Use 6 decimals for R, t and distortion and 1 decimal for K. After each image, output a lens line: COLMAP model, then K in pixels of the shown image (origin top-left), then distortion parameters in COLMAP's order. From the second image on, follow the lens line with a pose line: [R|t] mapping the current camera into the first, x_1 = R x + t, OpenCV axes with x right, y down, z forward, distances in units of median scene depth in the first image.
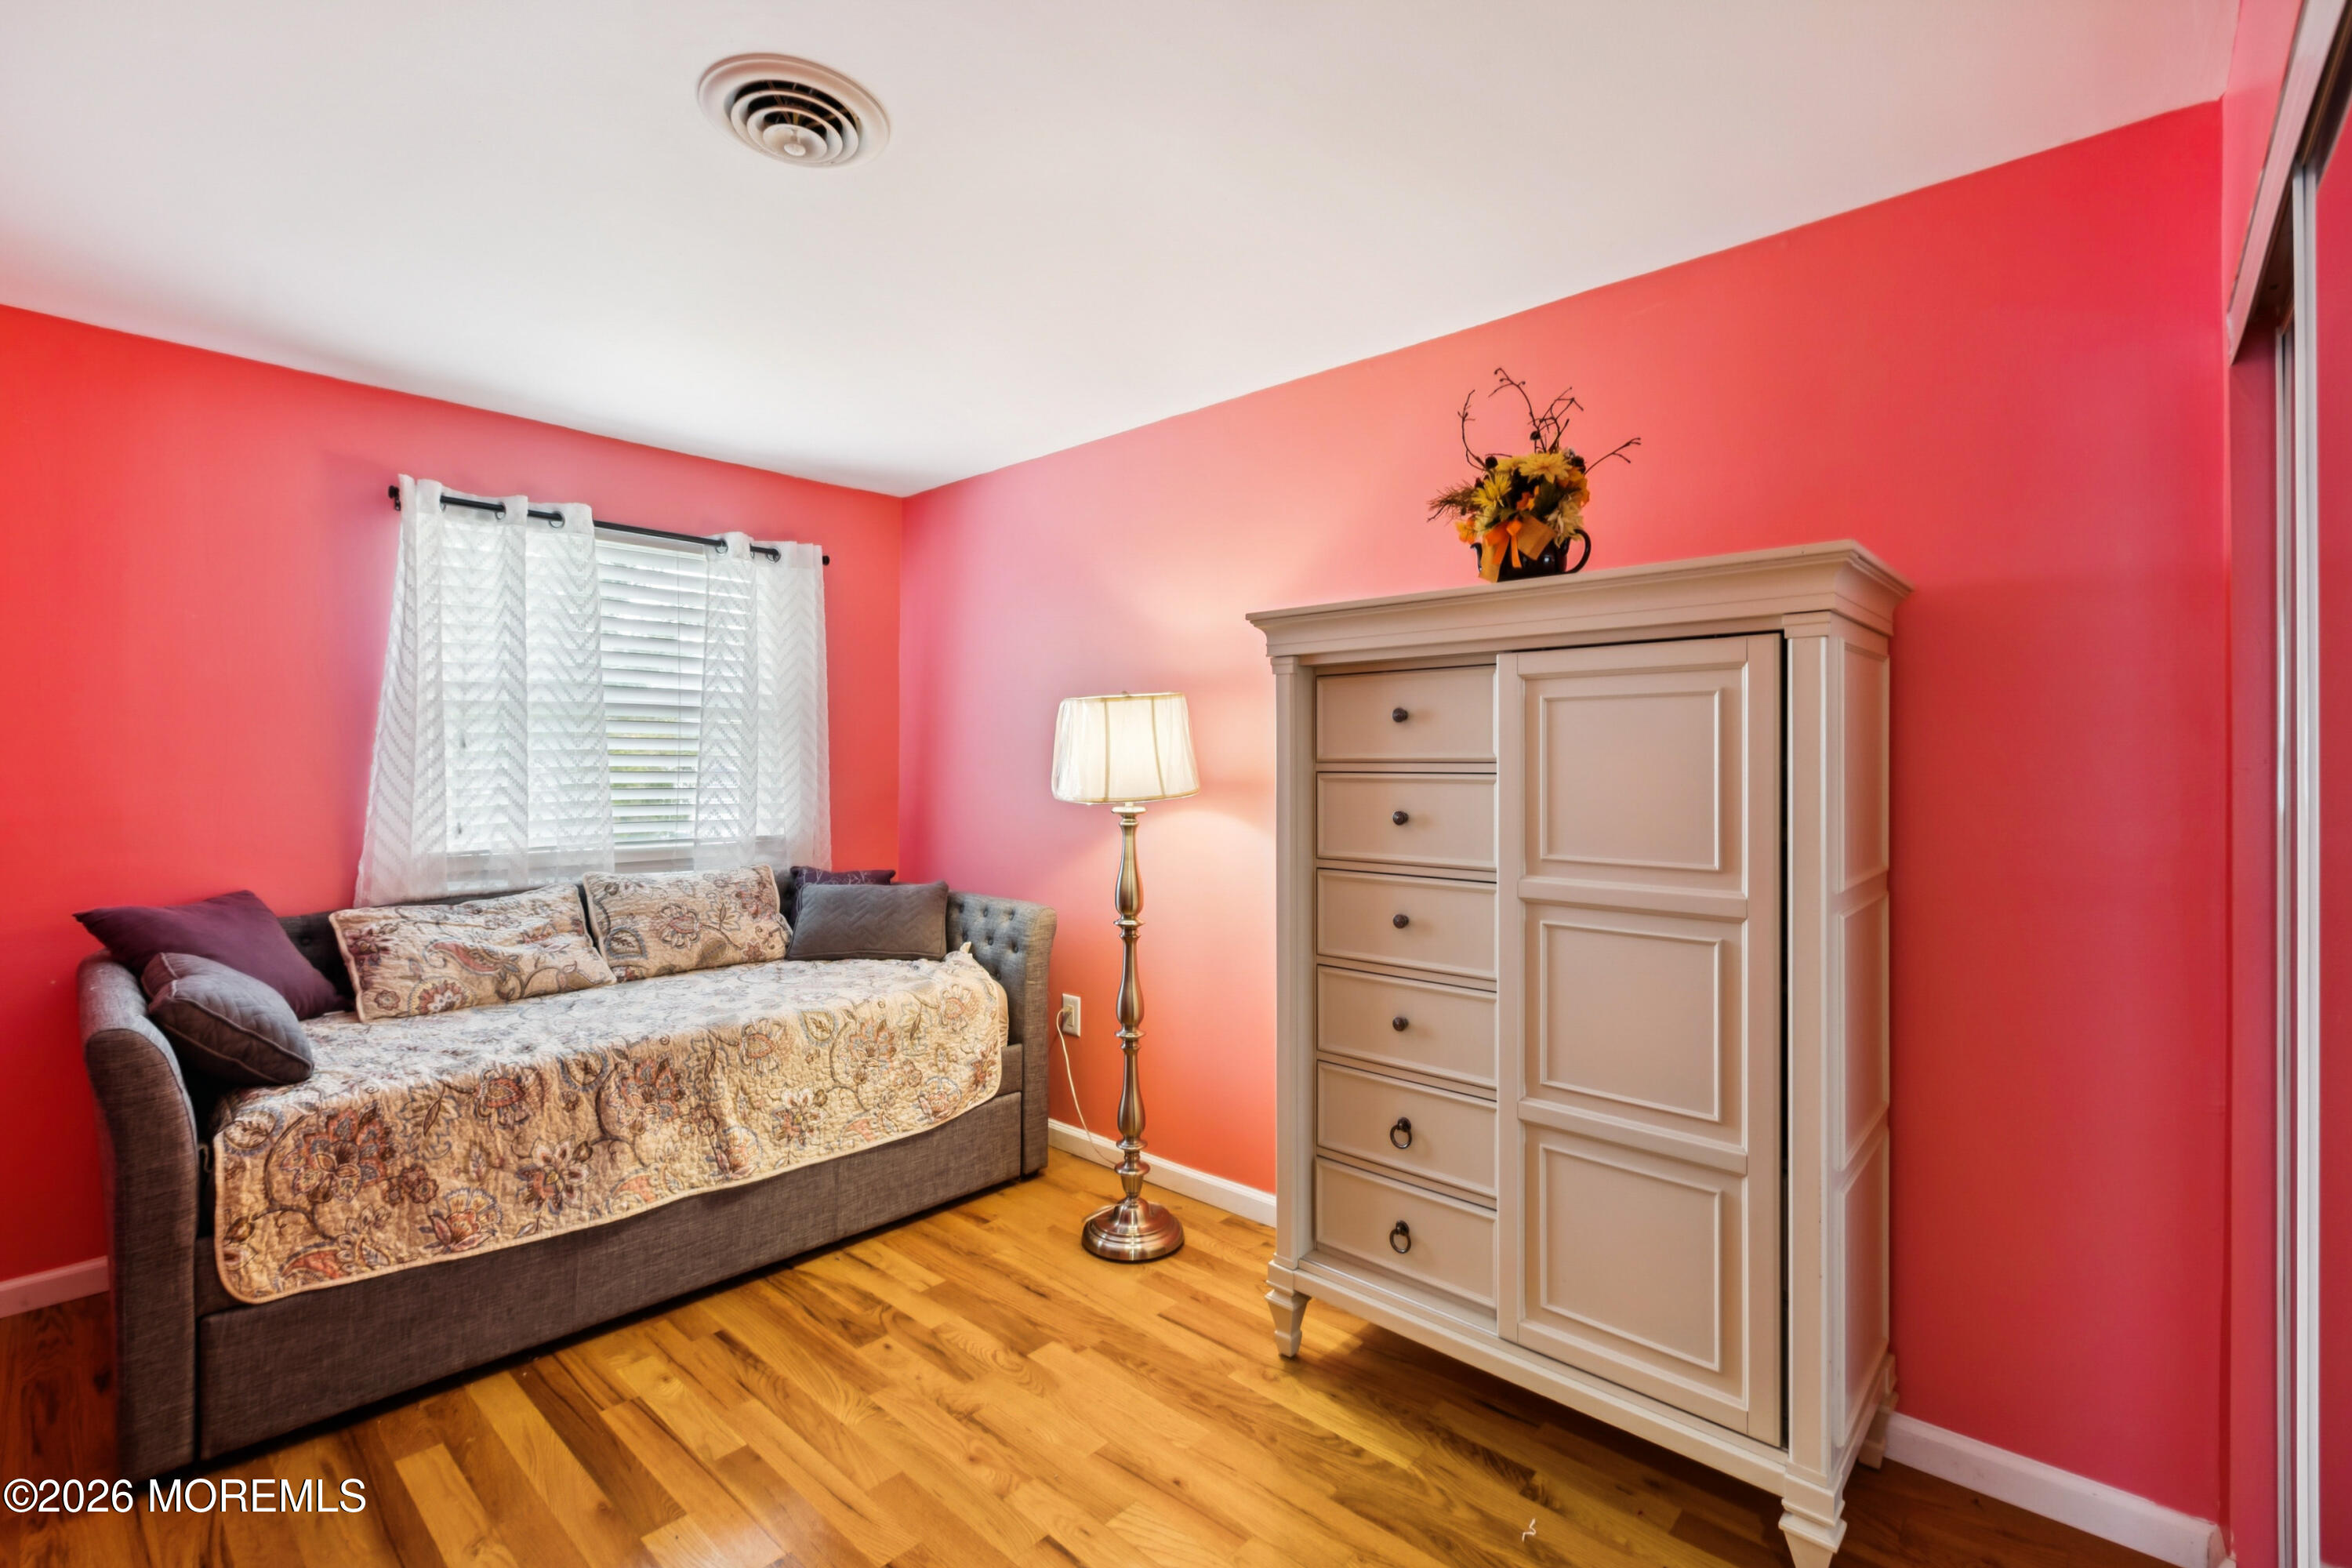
lens RADIAL K [[1044.9, 0, 1136.4], [0, 1044.9, 760.8], [0, 0, 1]] dist [-0.003321, -0.000451]
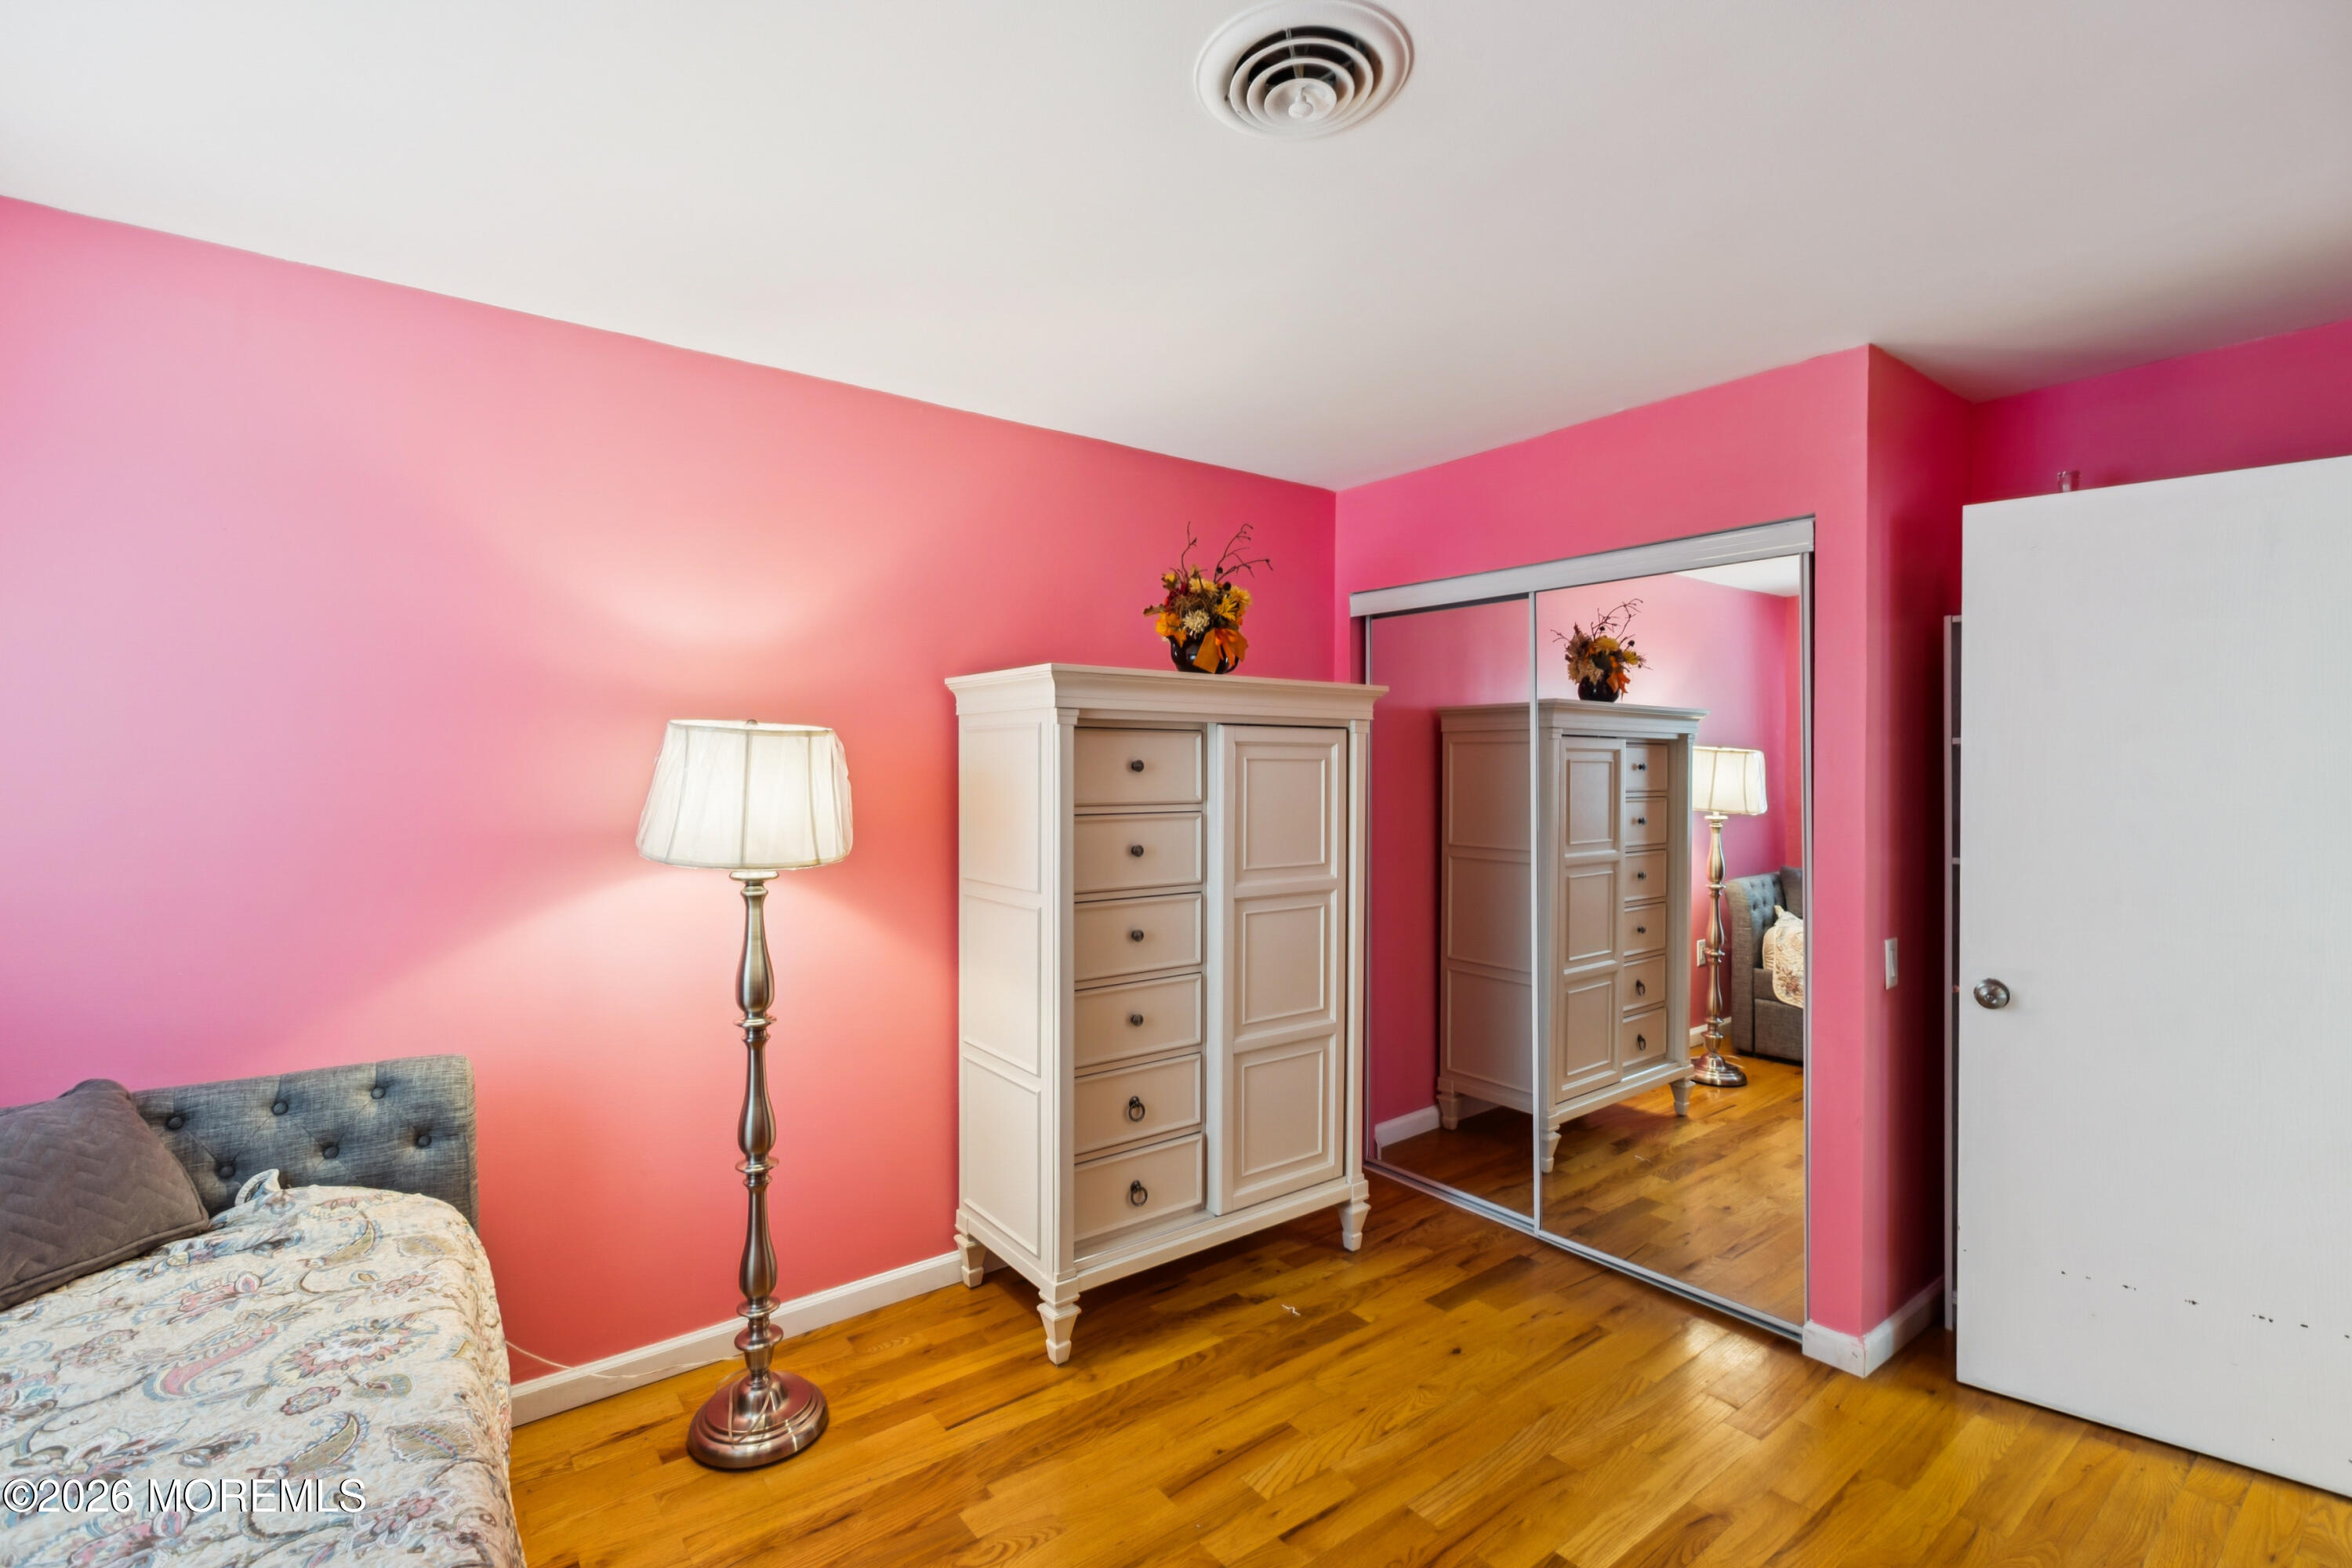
lens RADIAL K [[1052.3, 0, 1176.0], [0, 1052.3, 784.0], [0, 0, 1]] dist [-0.001600, -0.000328]
pose [[0.159232, -0.017180, 0.987092, -0.944331], [-0.003853, 0.999830, 0.018023, -0.045217], [-0.987234, -0.006673, 0.159139, 0.761216]]
